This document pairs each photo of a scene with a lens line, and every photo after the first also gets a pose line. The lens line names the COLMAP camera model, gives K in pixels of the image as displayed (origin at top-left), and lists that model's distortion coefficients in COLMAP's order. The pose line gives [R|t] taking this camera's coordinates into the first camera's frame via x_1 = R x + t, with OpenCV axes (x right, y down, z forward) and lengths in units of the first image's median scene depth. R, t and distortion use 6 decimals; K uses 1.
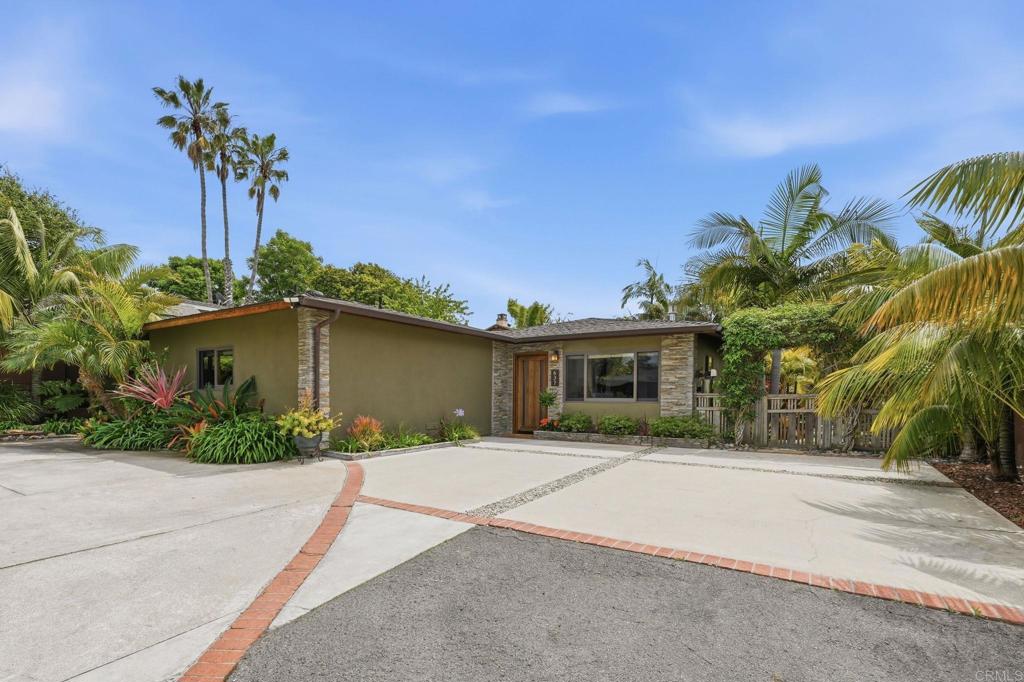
lens RADIAL K [[446.2, 0, 511.1], [0, 446.2, 336.3], [0, 0, 1]] dist [-0.000674, 0.000000]
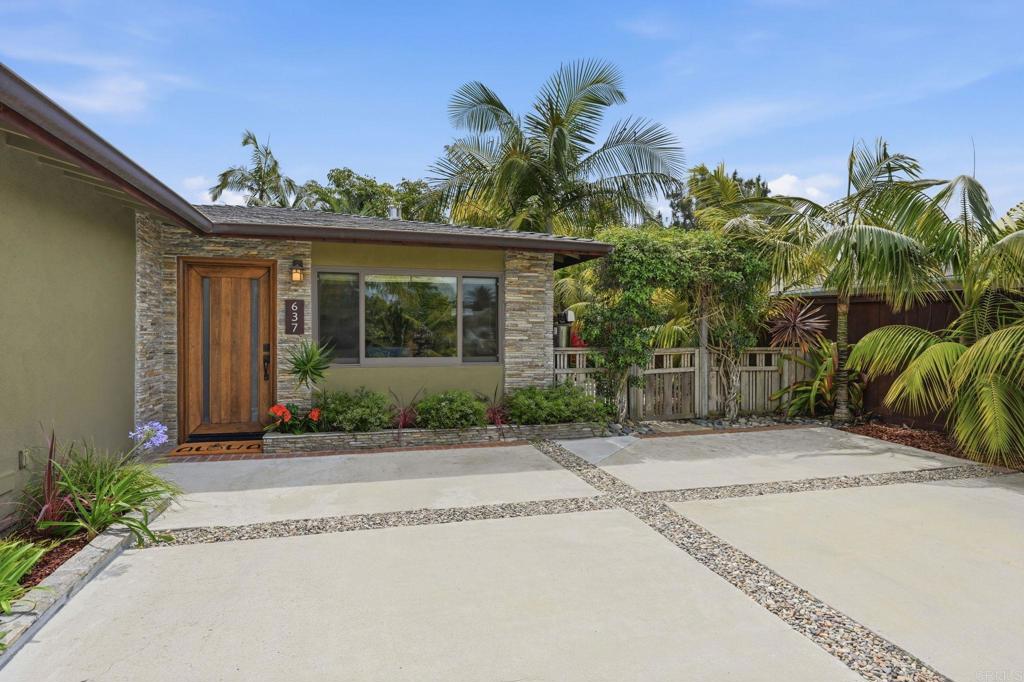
lens RADIAL K [[554.6, 0, 511.8], [0, 554.6, 305.5], [0, 0, 1]] dist [-0.001770, -0.000118]
pose [[0.680554, 0.033254, 0.731943, -0.186460], [-0.097368, 0.994214, 0.045363, 0.033382], [-0.726200, -0.102140, 0.679854, 0.454581]]
